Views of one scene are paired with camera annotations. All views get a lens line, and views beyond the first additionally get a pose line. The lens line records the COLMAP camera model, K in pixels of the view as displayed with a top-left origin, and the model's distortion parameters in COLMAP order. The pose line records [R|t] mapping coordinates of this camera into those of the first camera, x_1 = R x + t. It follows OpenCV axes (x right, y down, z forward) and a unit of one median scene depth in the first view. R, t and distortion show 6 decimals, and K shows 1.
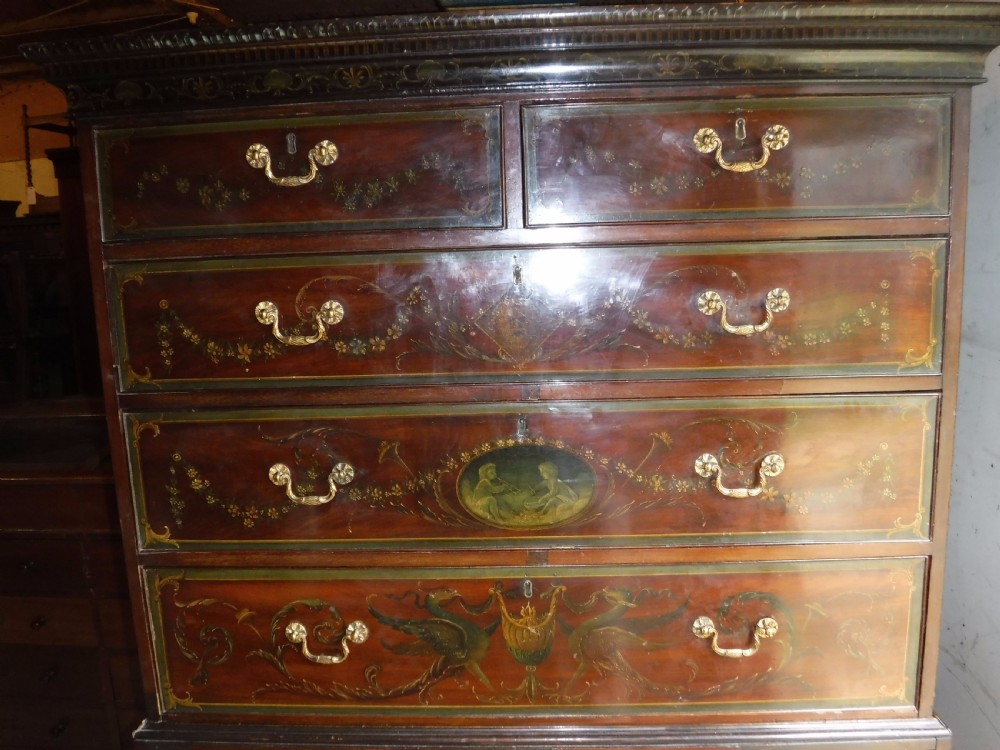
lens RADIAL K [[795.3, 0, 501.6], [0, 795.3, 371.4], [0, 0, 1]] dist [-0.112943, 0.038471]
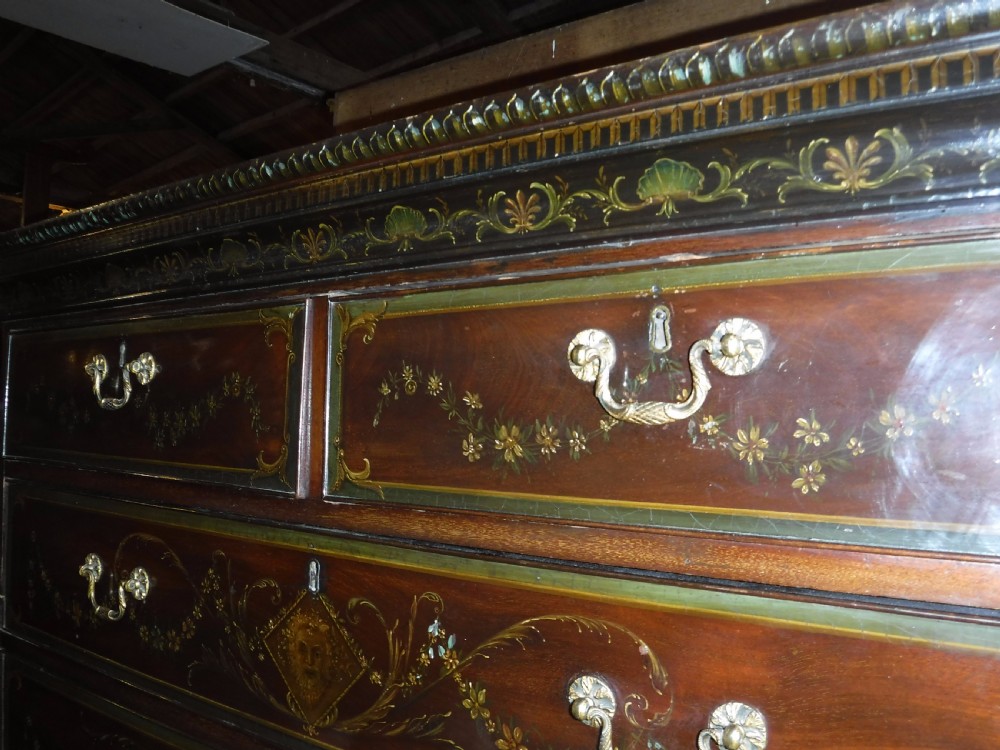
lens RADIAL K [[795.3, 0, 530.0], [0, 795.3, 379.0], [0, 0, 1]] dist [-0.112943, 0.038471]
pose [[0.854876, 0.022208, -0.518356, 0.458071], [-0.128225, 0.977135, -0.169606, -0.186061], [0.502737, 0.211458, 0.838177, 0.554426]]
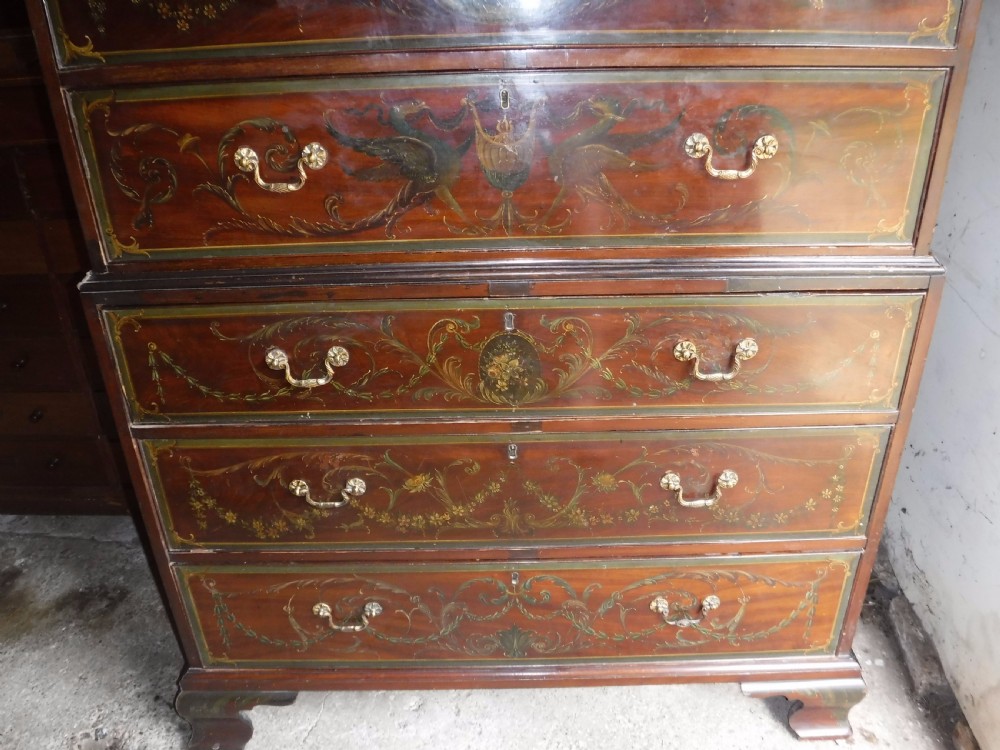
lens RADIAL K [[795.3, 0, 490.7], [0, 795.3, 368.9], [0, 0, 1]] dist [-0.112943, 0.038471]
pose [[0.999092, -0.014276, 0.040151, -0.024146], [0.000387, 0.945211, 0.326459, 0.292606], [-0.042612, -0.326147, 0.944358, 0.066219]]
